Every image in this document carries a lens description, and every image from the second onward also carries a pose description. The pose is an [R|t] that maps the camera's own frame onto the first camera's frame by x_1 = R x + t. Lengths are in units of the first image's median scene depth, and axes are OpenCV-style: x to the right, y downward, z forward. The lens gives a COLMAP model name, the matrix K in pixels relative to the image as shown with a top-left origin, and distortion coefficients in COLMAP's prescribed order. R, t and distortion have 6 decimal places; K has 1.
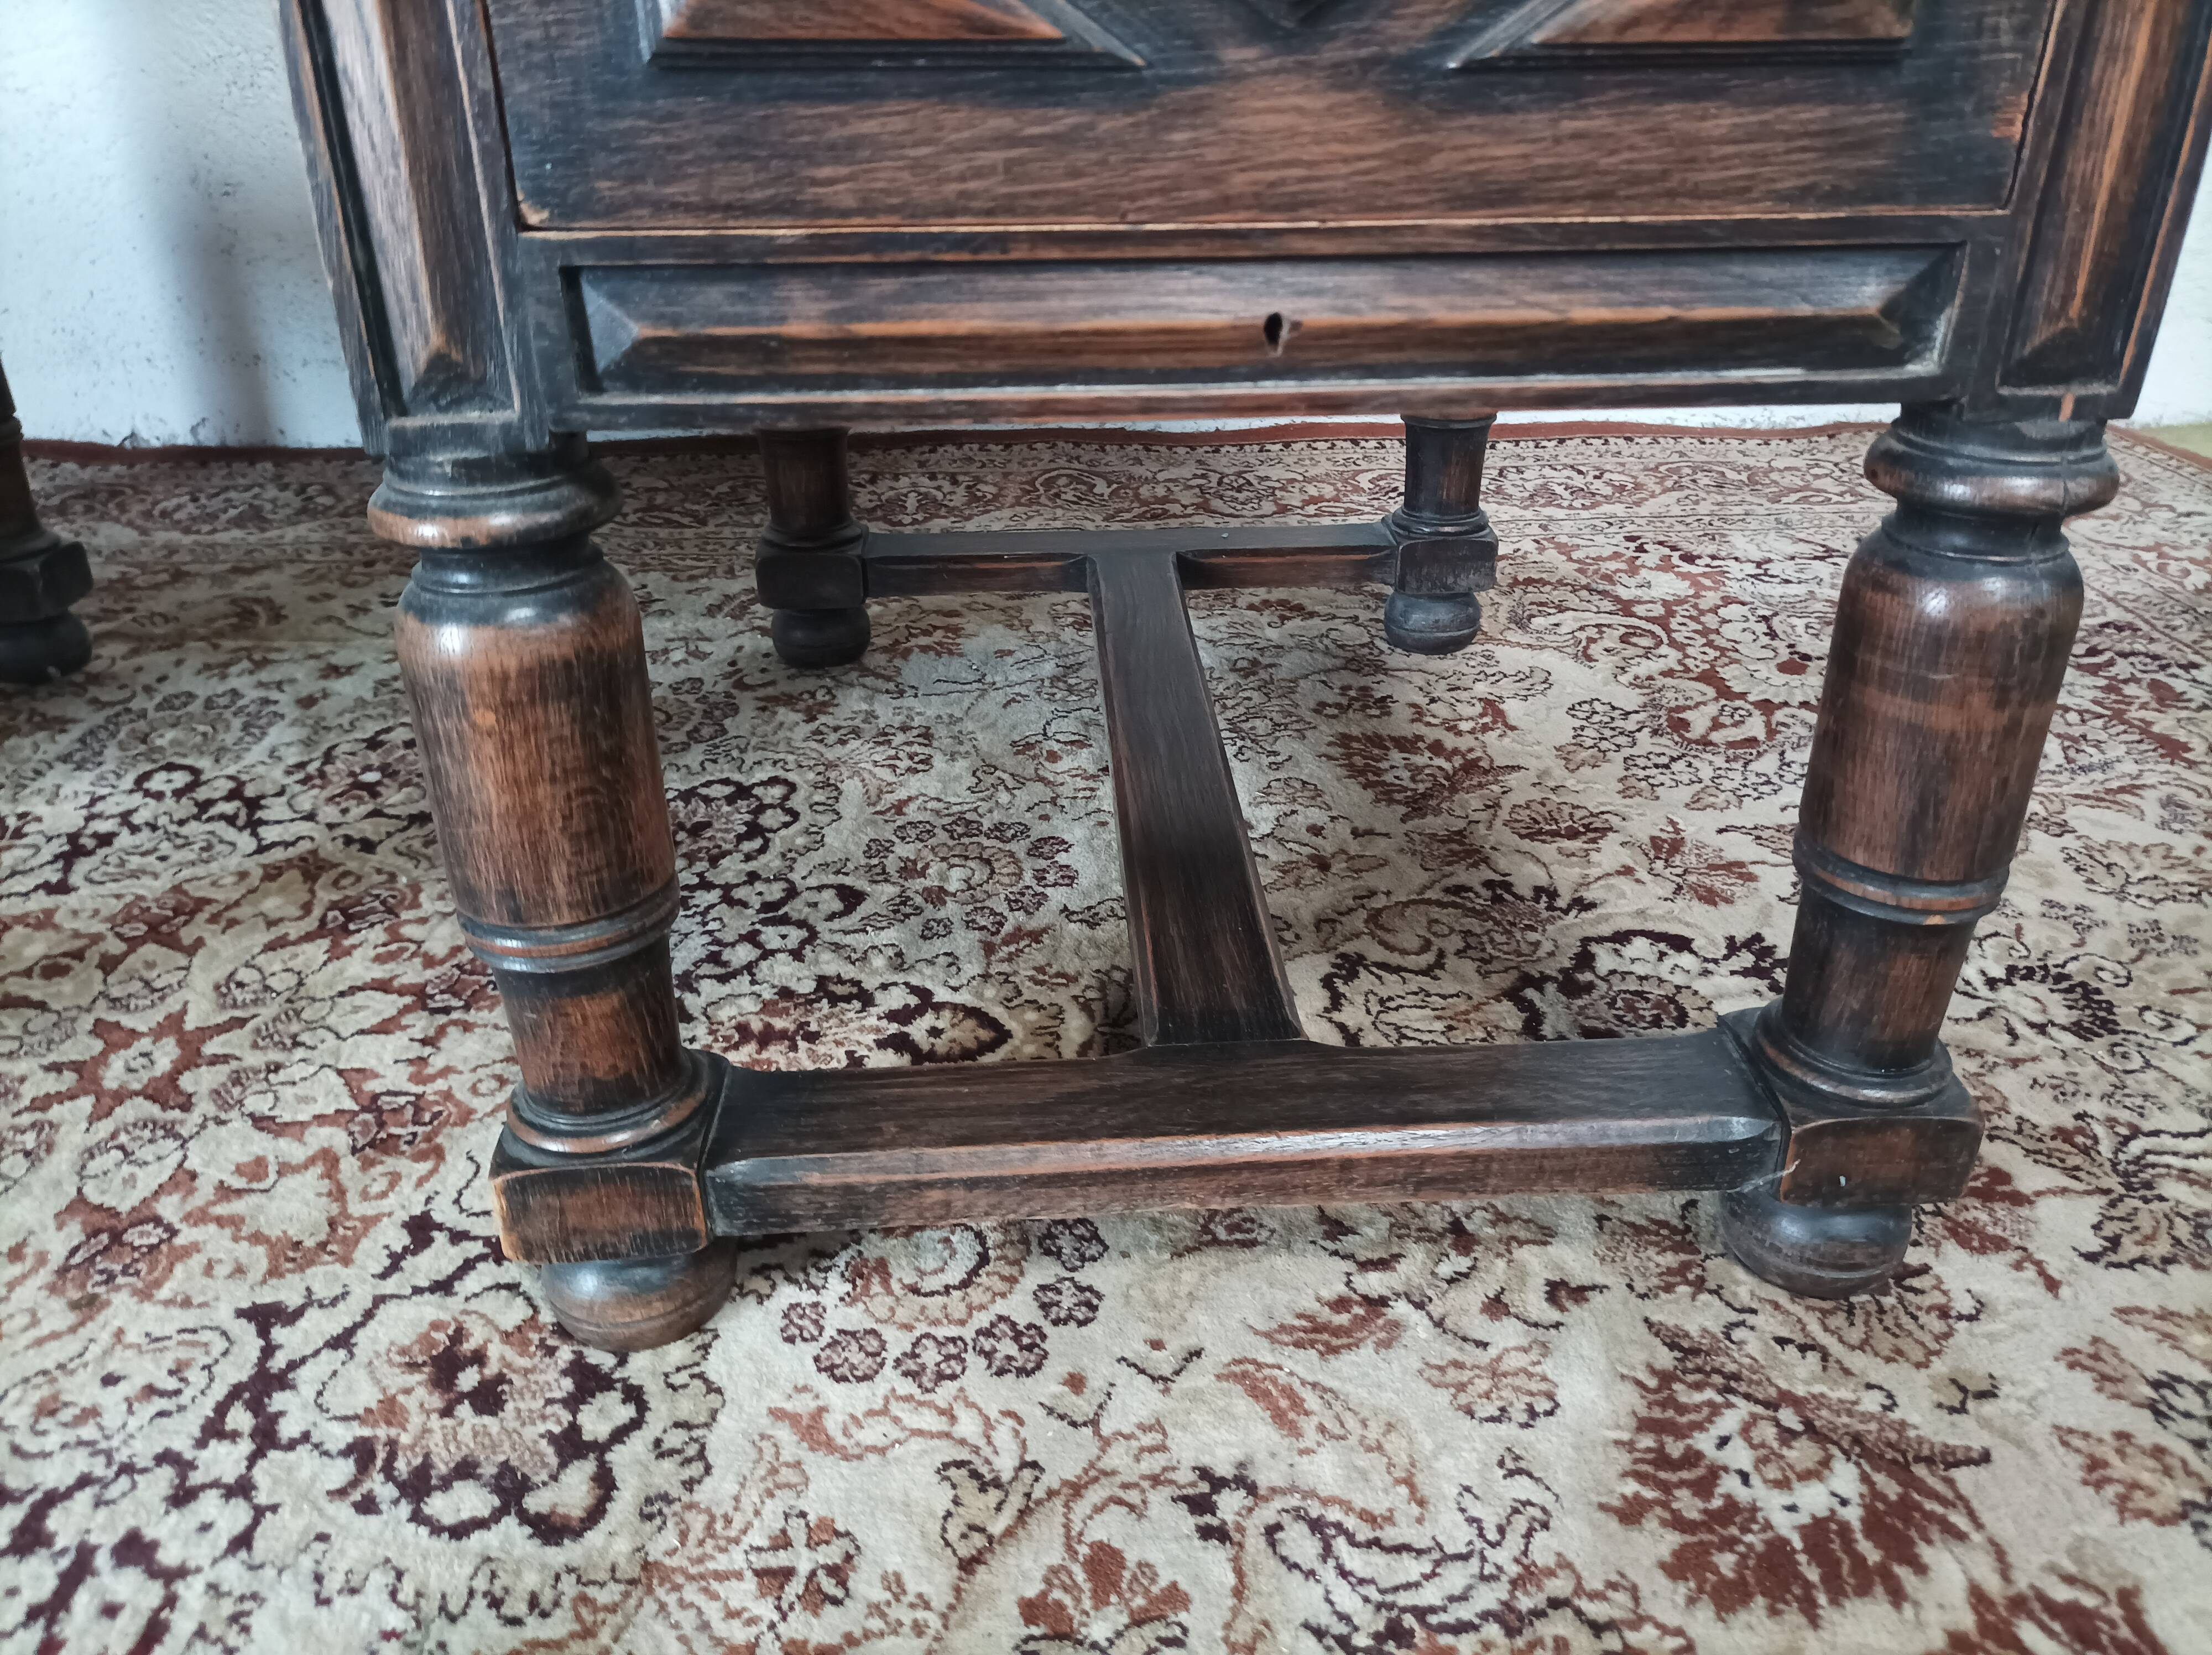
lens RADIAL K [[1654.8, 0, 1113.8], [0, 1654.8, 820.5], [0, 0, 1]] dist [0.023733, -0.021102]
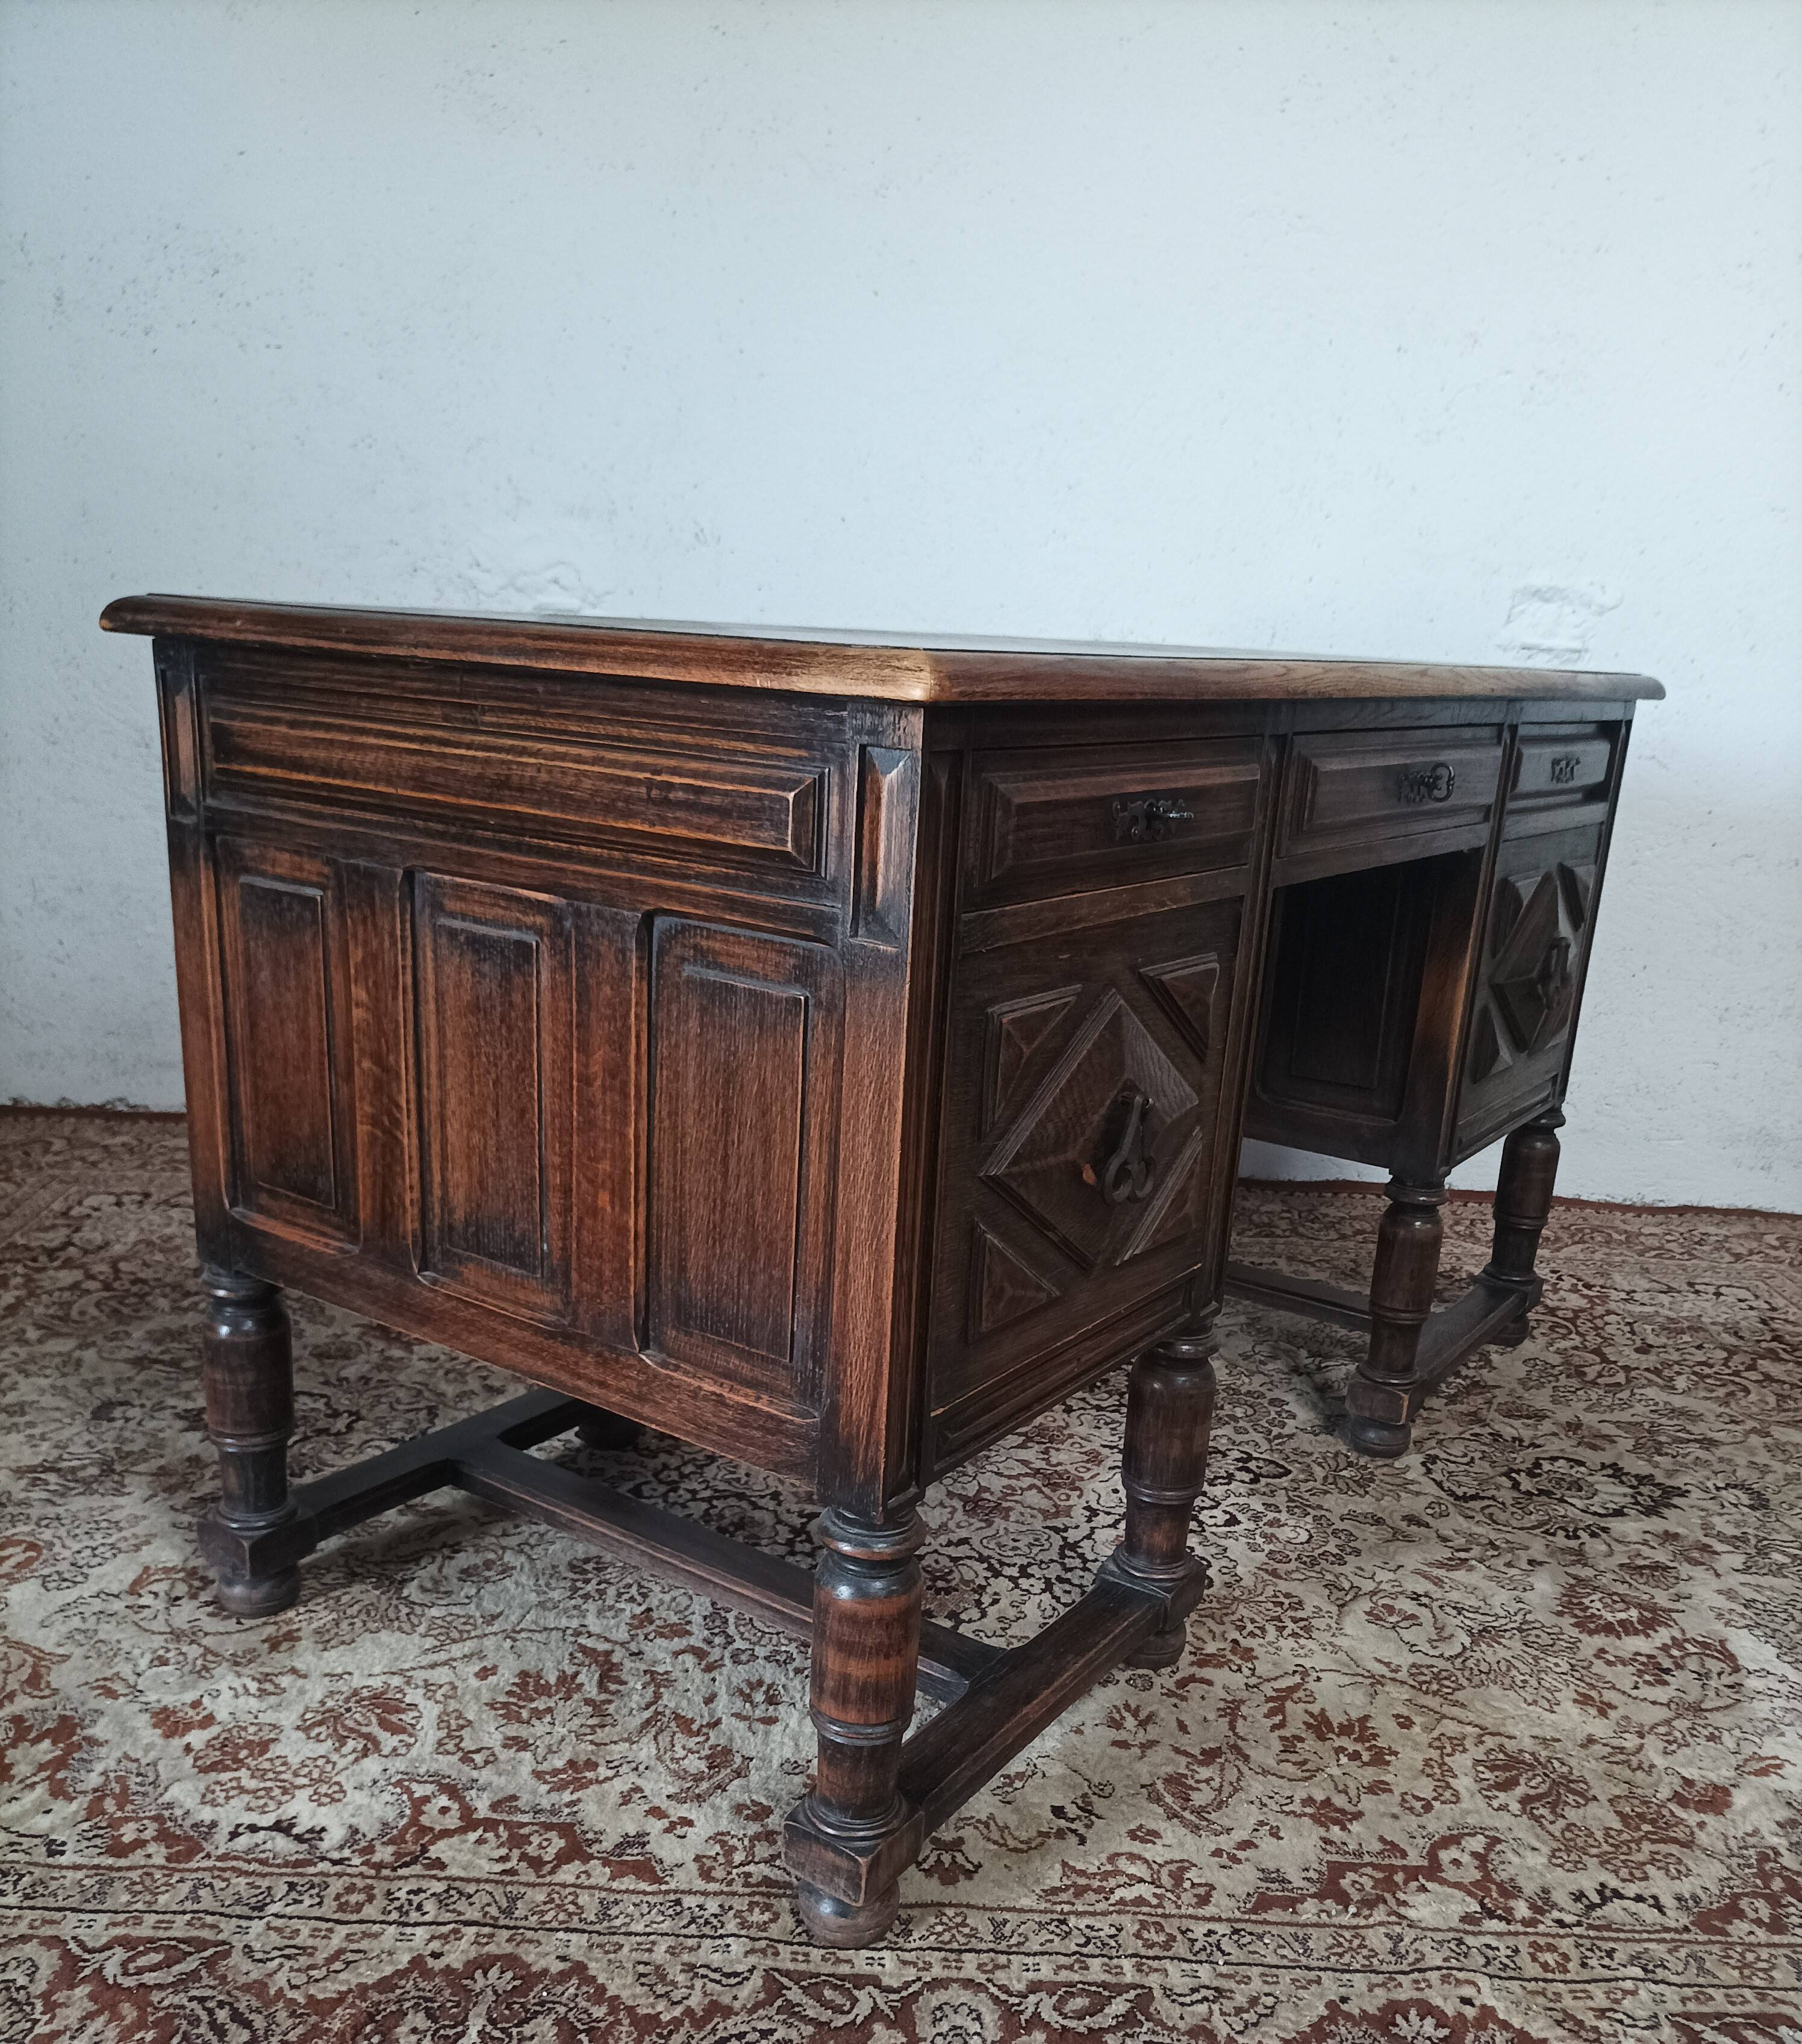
lens RADIAL K [[1791.4, 0, 901.0], [0, 1791.4, 1209.3], [0, 0, 1]] dist [0.020544, -0.024505]
pose [[0.996376, 0.076483, -0.037222, -0.595342], [-0.081427, 0.984170, -0.157415, 0.227927], [0.024593, 0.159876, 0.986831, -1.724769]]
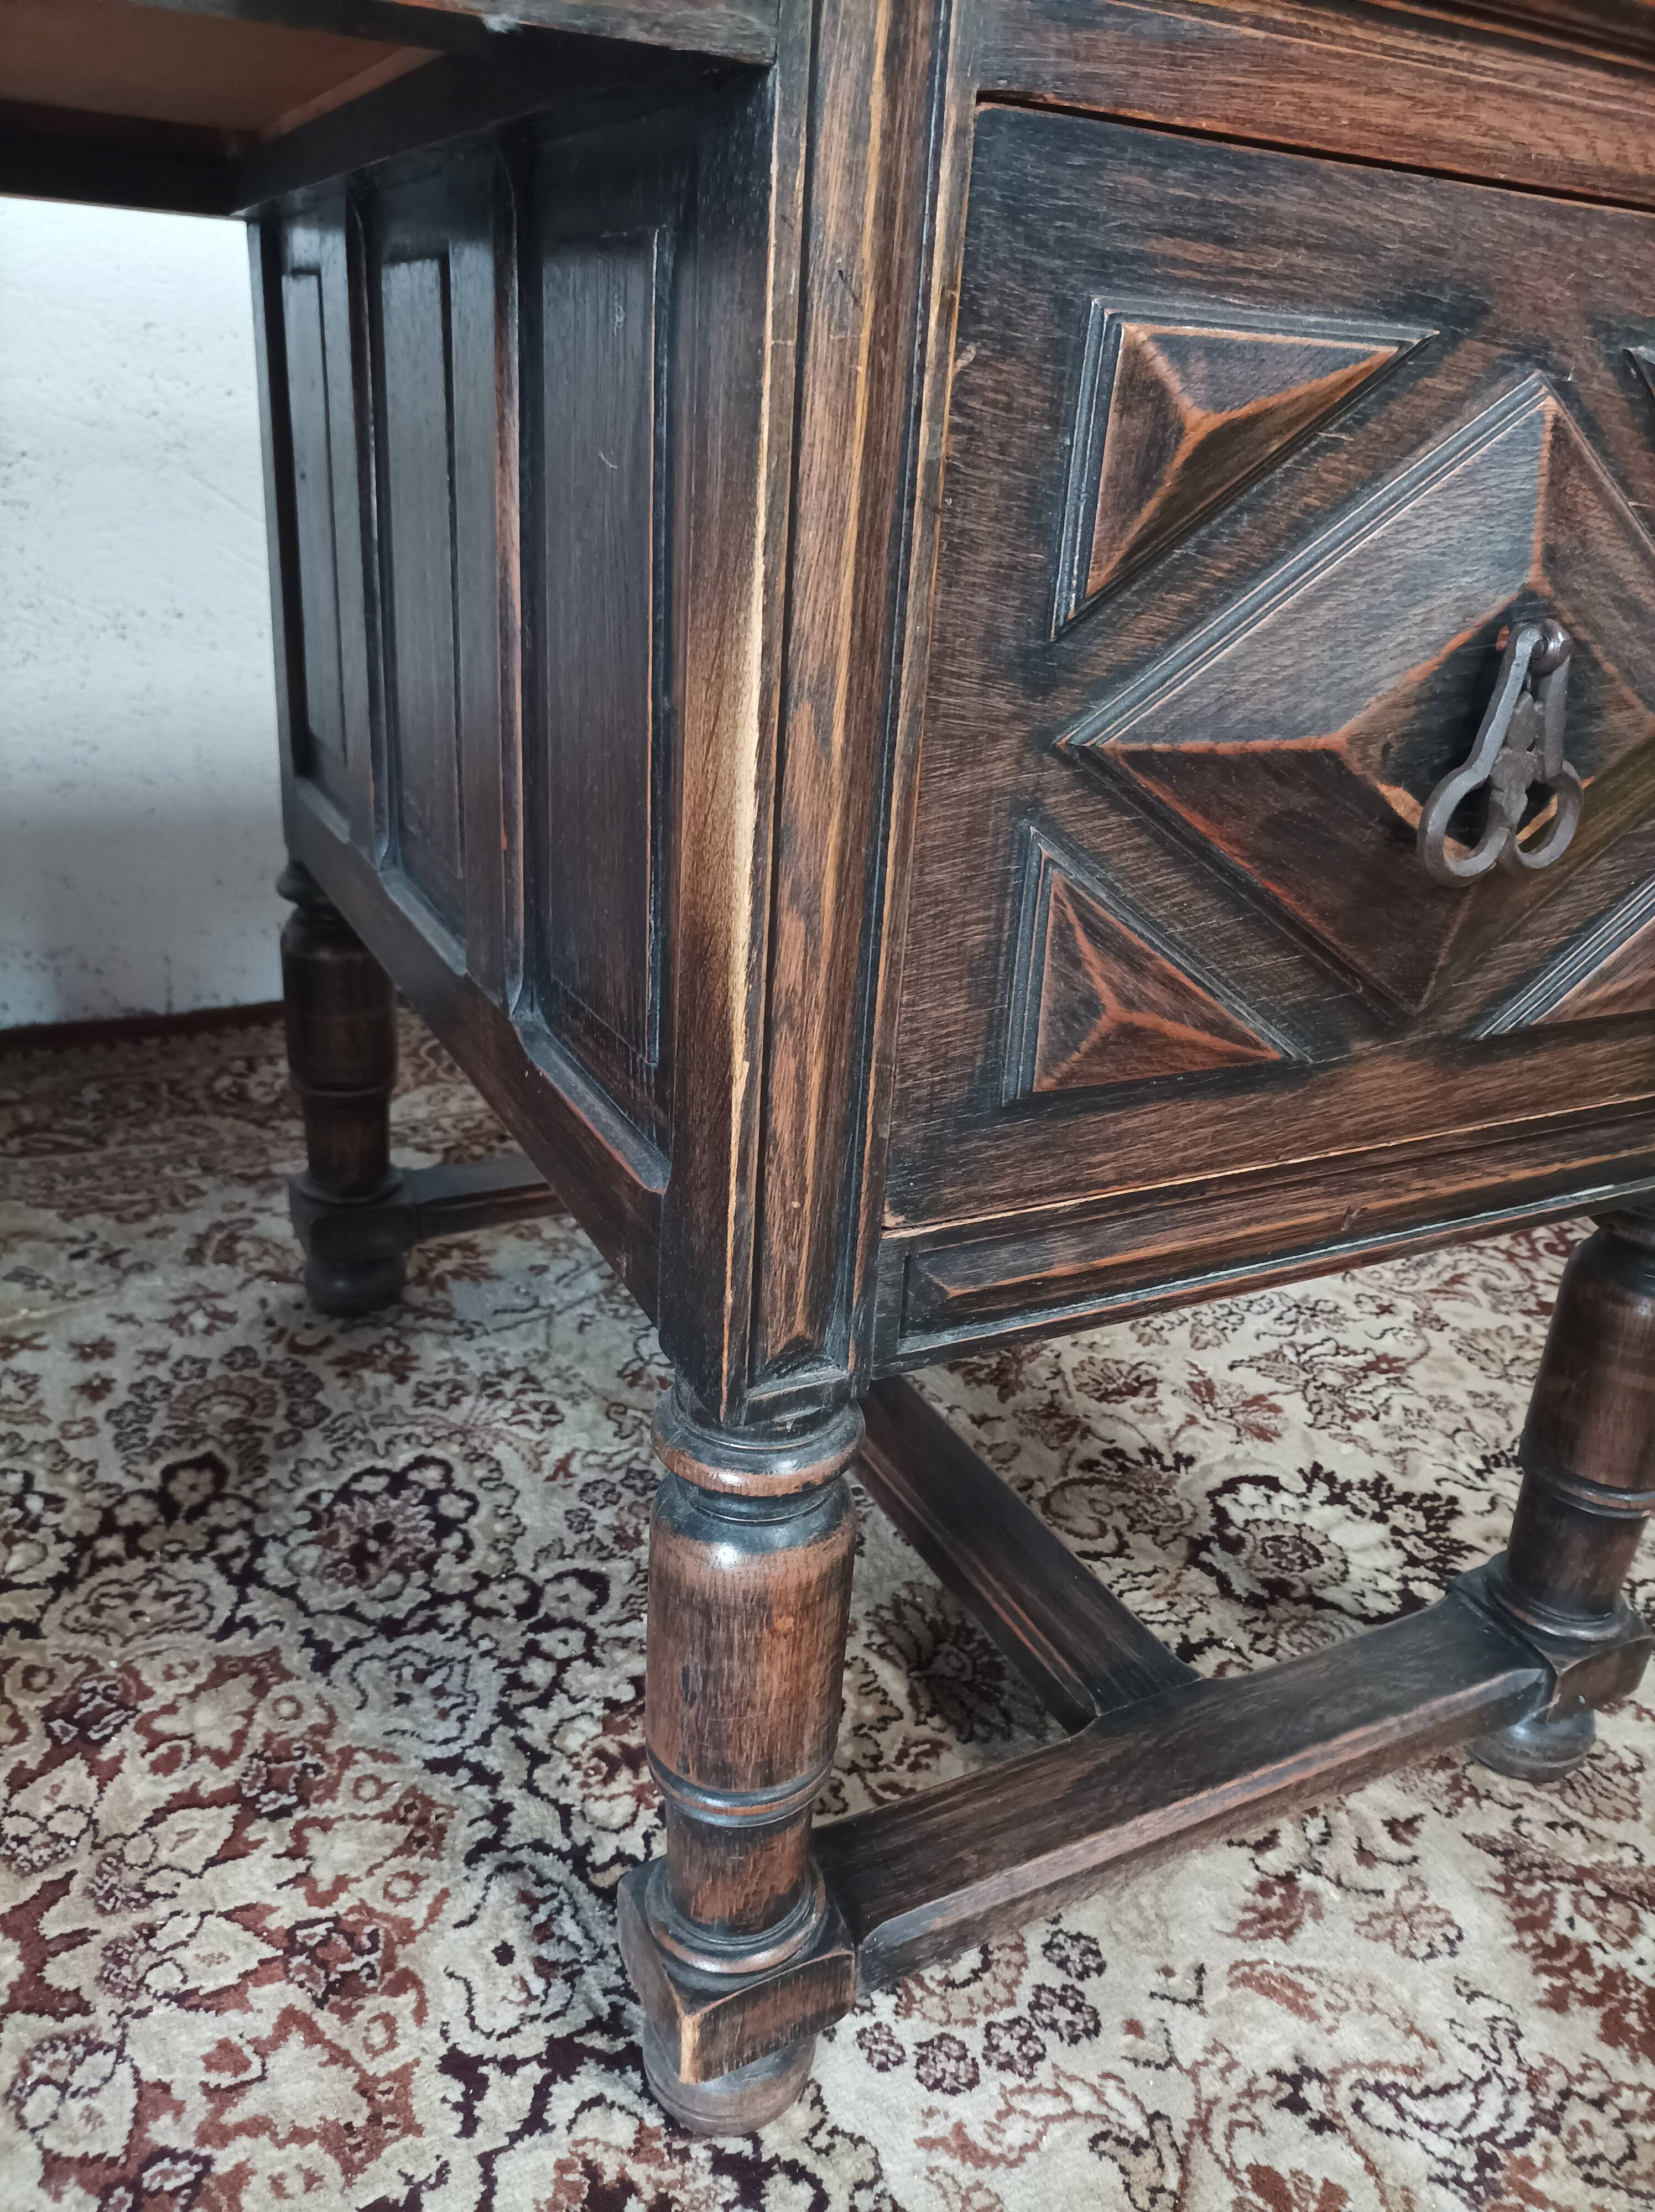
lens RADIAL K [[1654.8, 0, 835.2], [0, 1654.8, 1117.5], [0, 0, 1]] dist [0.023733, -0.021102]
pose [[0.910476, -0.103679, 0.400354, -0.509659], [0.124195, 0.991928, -0.025564, -0.246761], [-0.394472, 0.072997, 0.916004, -0.042917]]
